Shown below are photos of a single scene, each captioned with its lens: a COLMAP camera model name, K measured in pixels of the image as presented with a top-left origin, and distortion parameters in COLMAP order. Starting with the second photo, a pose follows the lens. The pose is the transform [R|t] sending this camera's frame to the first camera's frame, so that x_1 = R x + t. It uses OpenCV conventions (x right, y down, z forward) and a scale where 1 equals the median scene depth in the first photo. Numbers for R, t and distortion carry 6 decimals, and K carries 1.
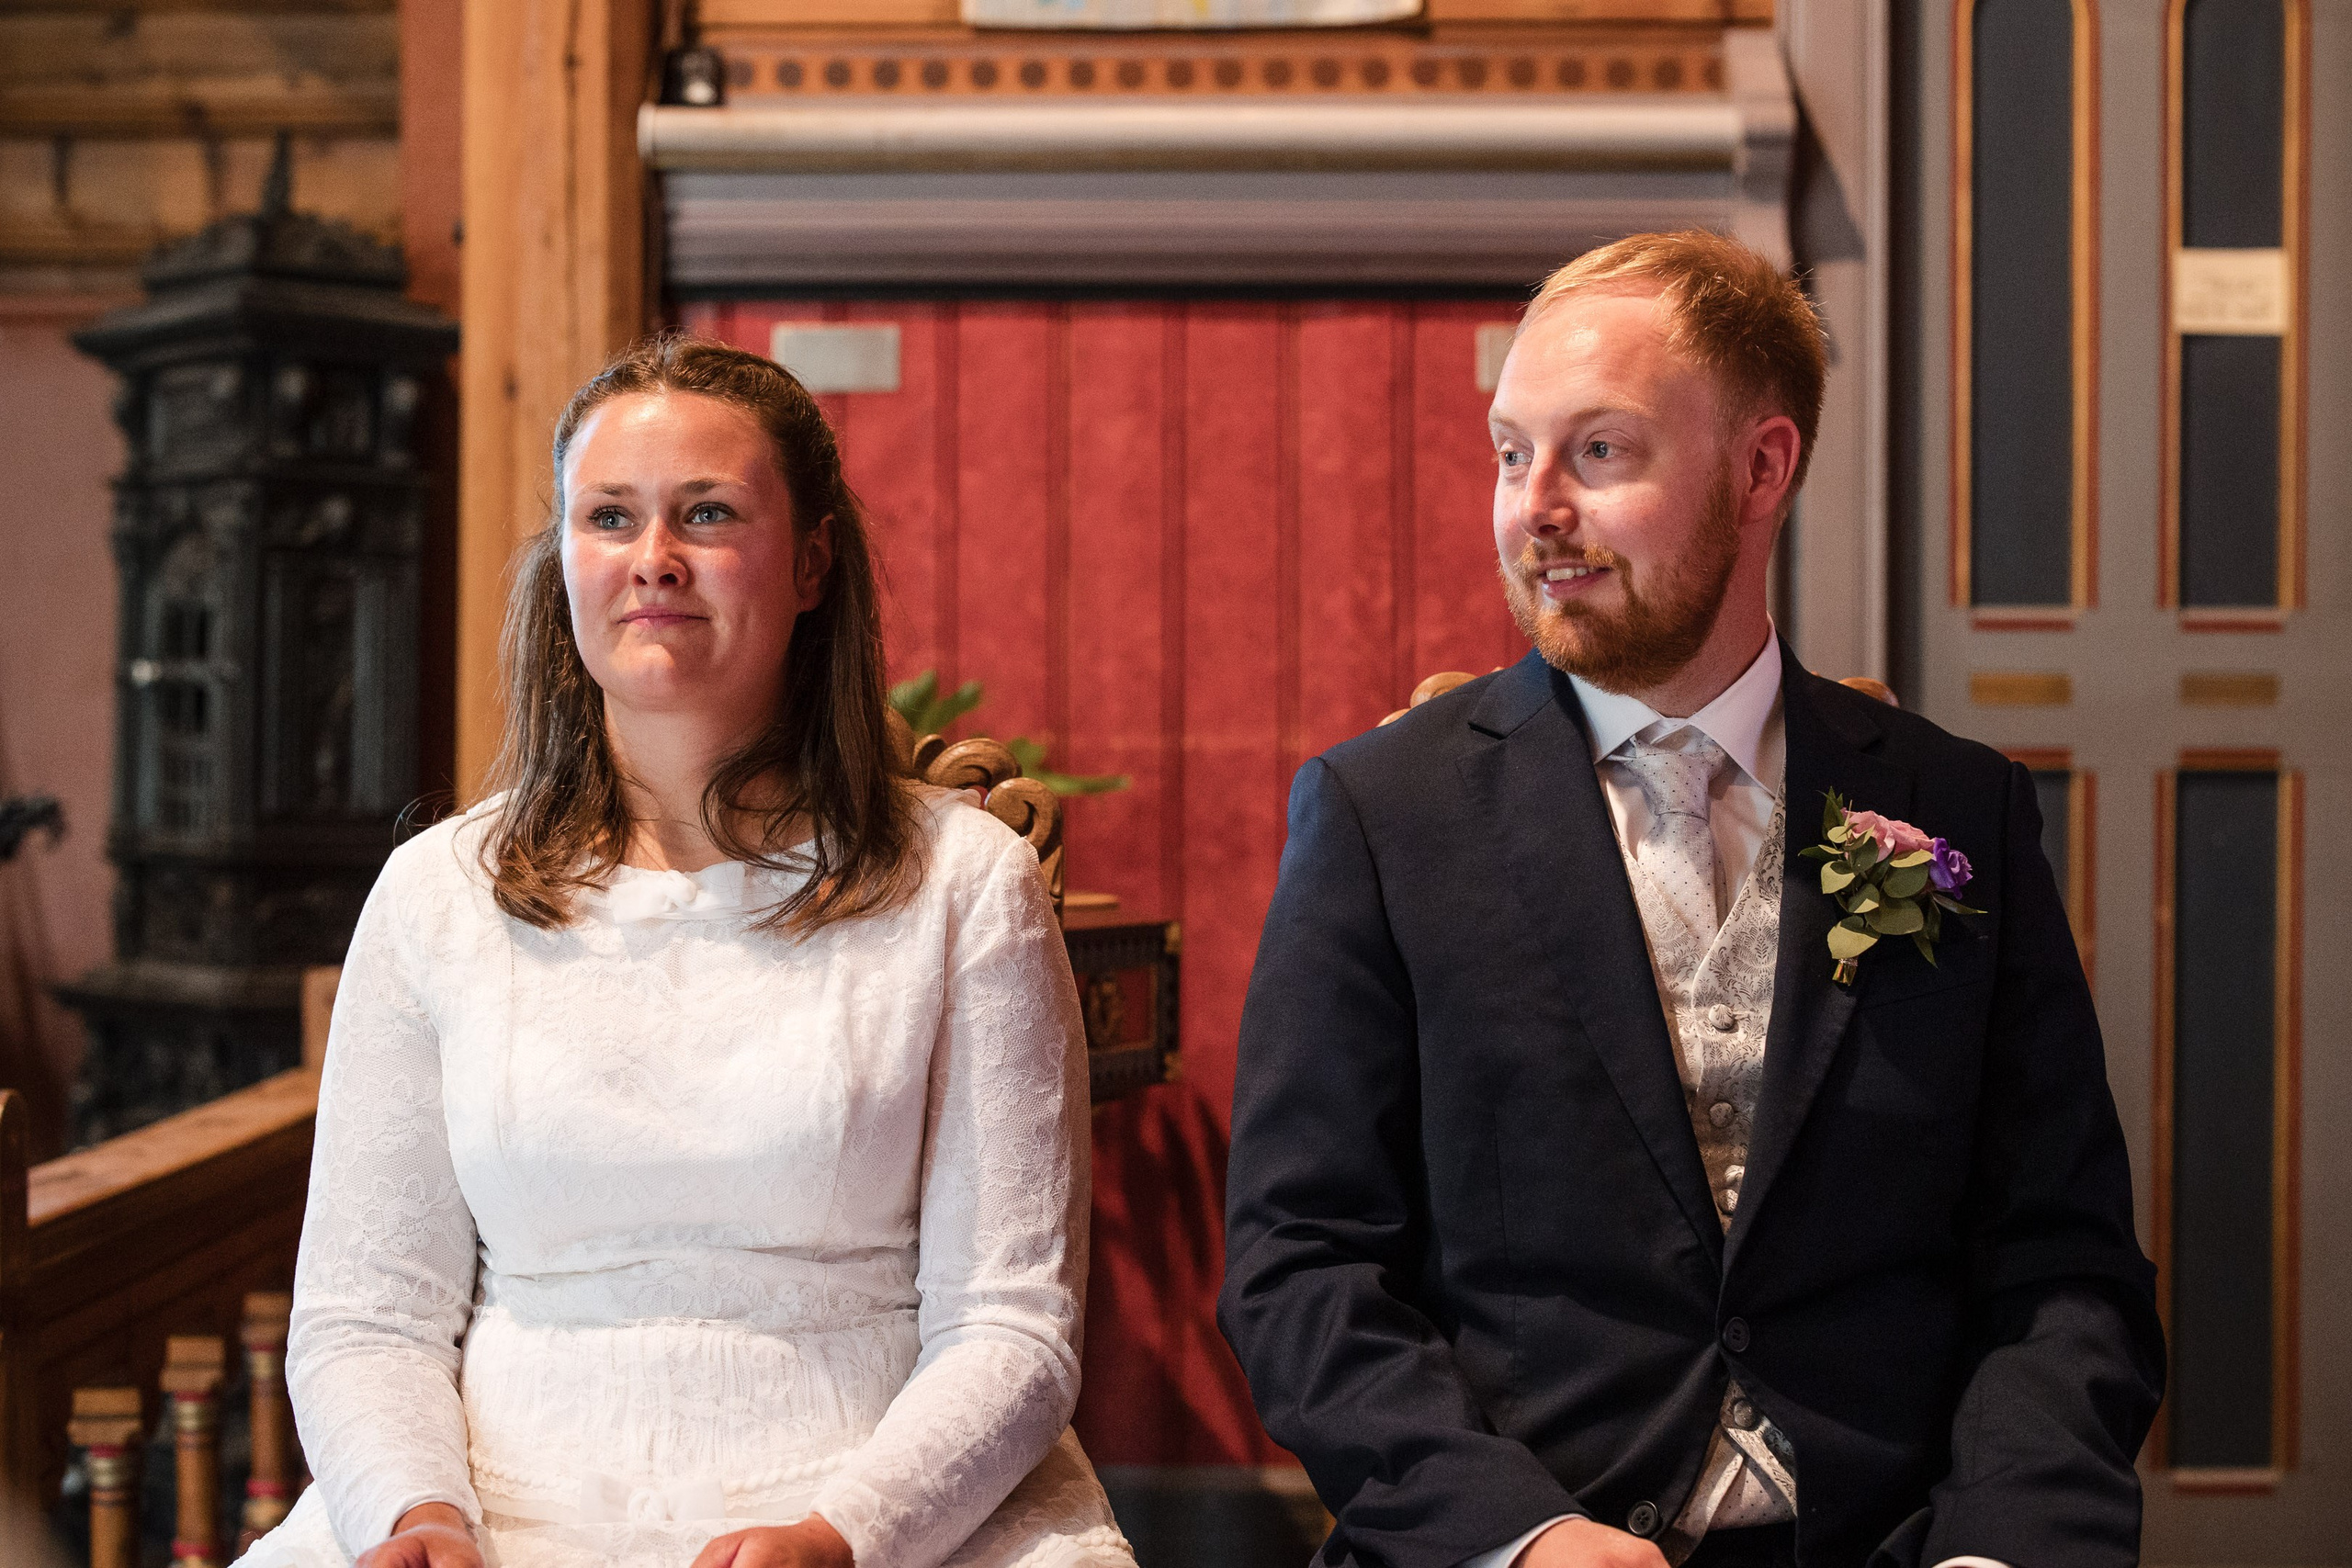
lens RADIAL K [[3640.8, 0, 1176.0], [0, 3640.8, 784.0], [0, 0, 1]] dist [-0.098520, 0.147125]
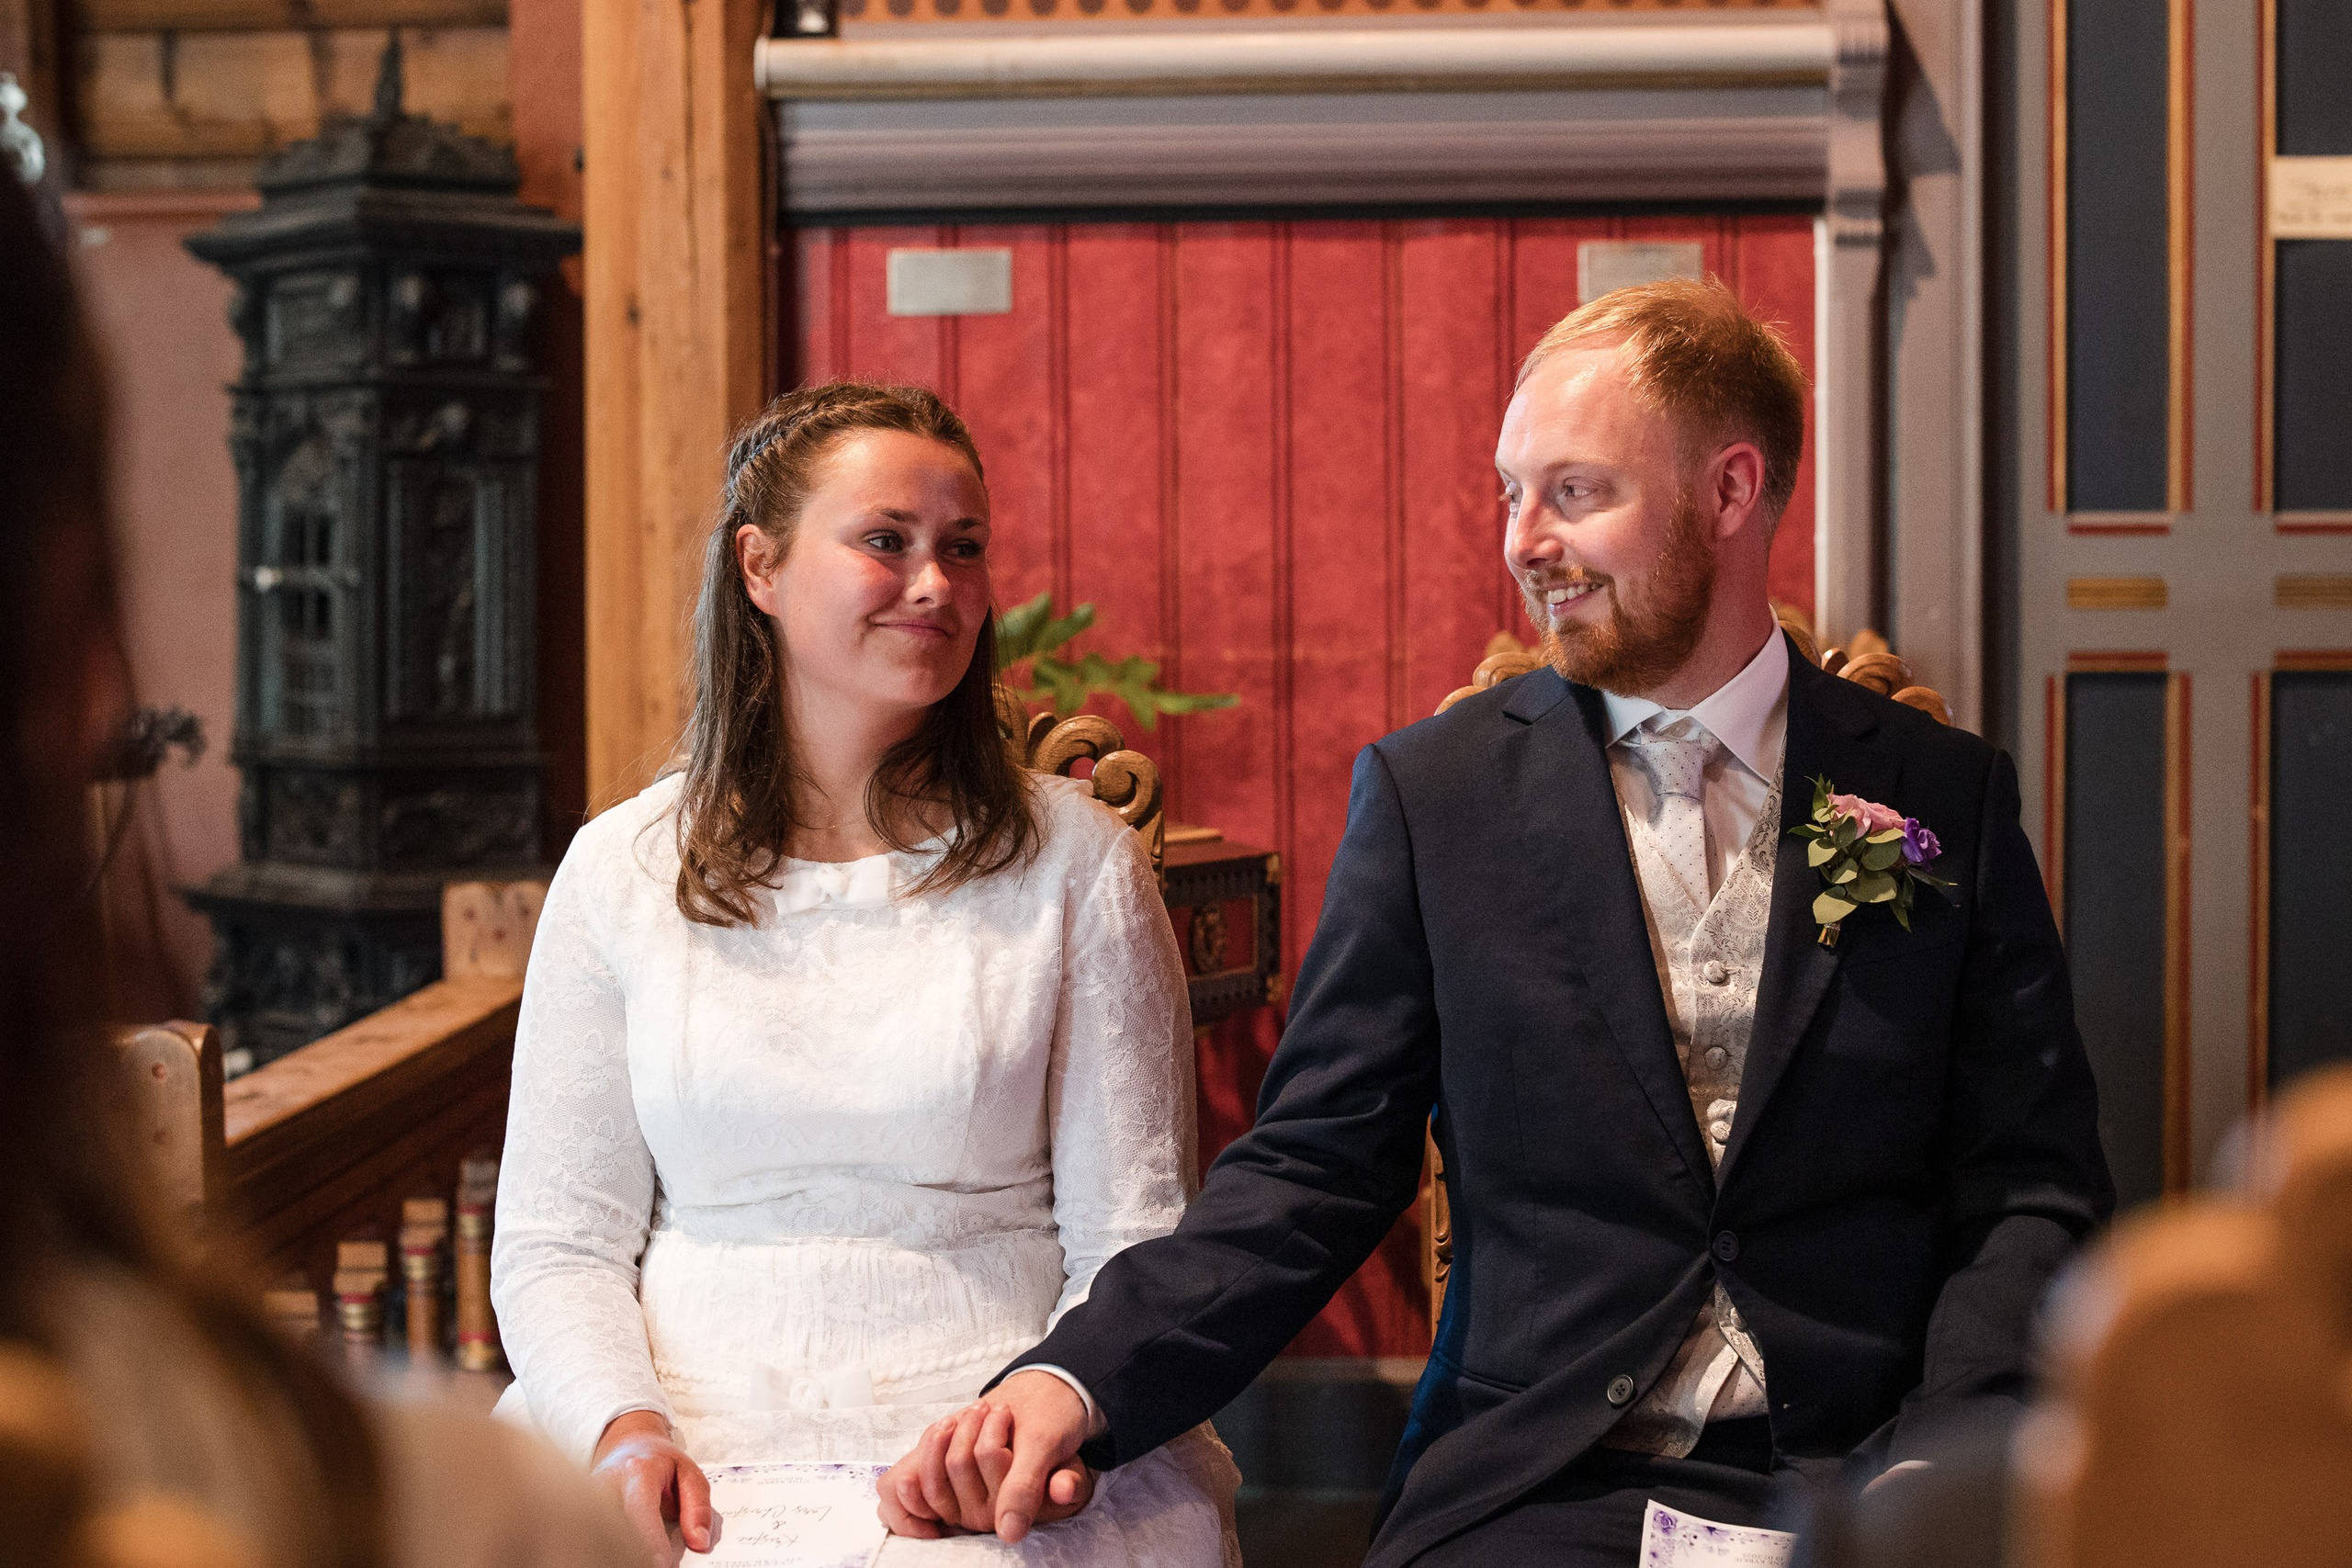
lens RADIAL K [[3989.9, 0, 1176.0], [0, 3989.9, 784.0], [0, 0, 1]] dist [-0.115275, 0.093521]
pose [[0.999279, -0.009429, -0.036767, 0.009917], [0.011026, 0.998993, 0.043492, -0.024151], [0.036320, -0.043866, 0.998377, -0.122291]]
